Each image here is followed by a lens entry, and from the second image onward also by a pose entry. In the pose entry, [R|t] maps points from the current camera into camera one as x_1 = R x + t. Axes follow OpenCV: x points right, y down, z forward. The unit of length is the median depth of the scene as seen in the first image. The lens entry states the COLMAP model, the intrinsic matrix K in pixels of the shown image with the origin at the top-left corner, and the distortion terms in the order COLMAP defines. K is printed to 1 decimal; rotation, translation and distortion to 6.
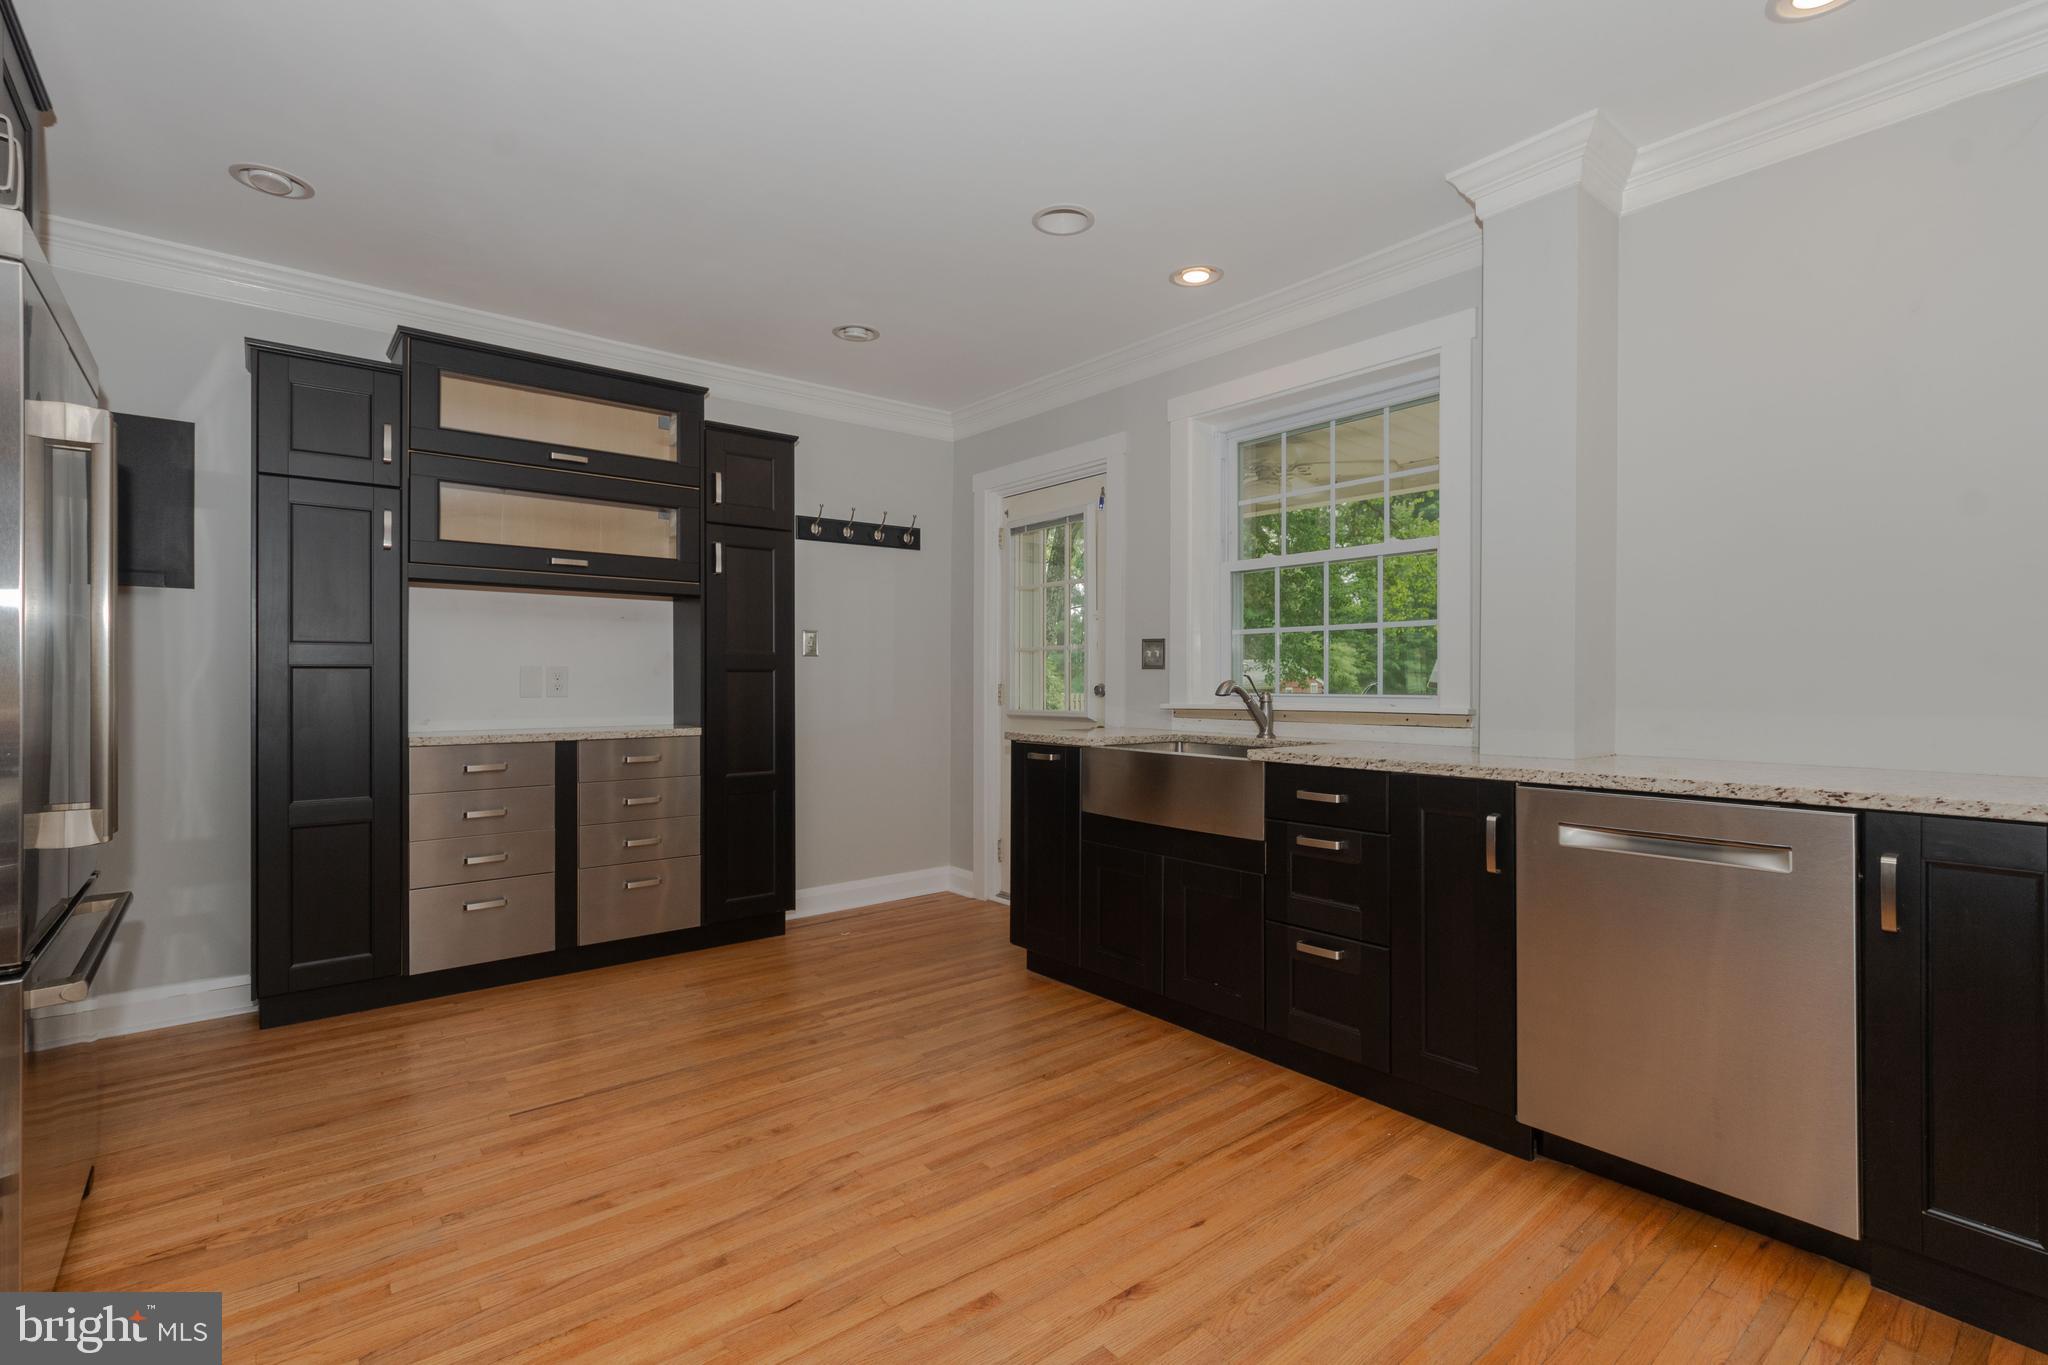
lens RADIAL K [[931.7, 0, 1021.7], [0, 931.7, 677.6], [0, 0, 1]] dist [-0.001065, -0.000077]
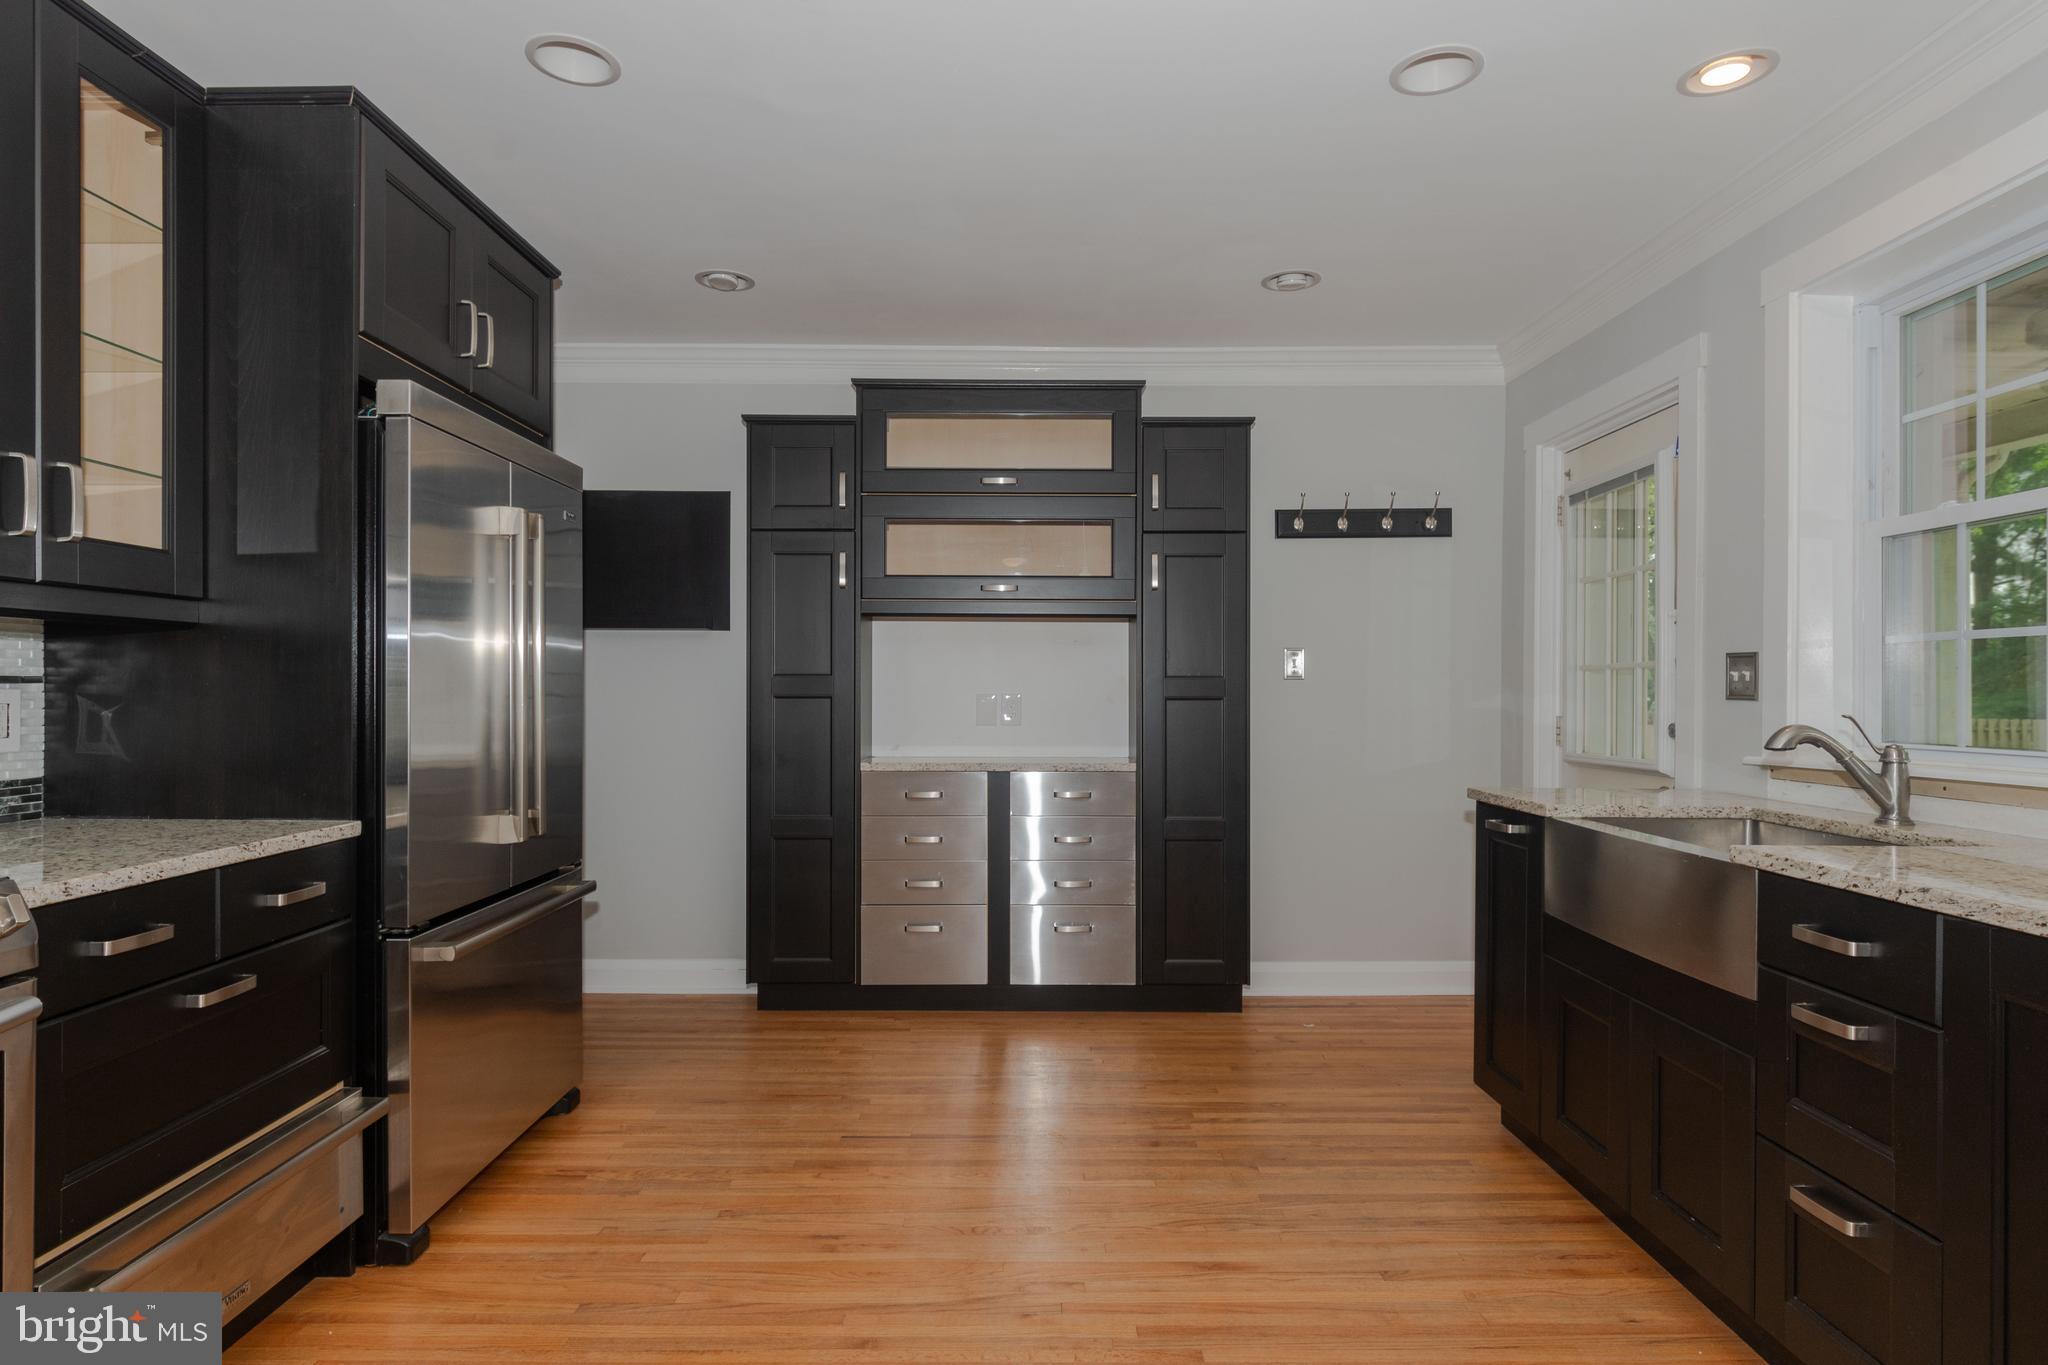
lens RADIAL K [[1107.9, 0, 1027.9], [0, 1107.9, 689.8], [0, 0, 1]] dist [-0.001276, -0.000305]
pose [[0.776723, 0.001205, -0.629842, 0.293669], [-0.001417, 0.999999, 0.000166, -0.019241], [0.629841, 0.000764, 0.776724, 0.135564]]
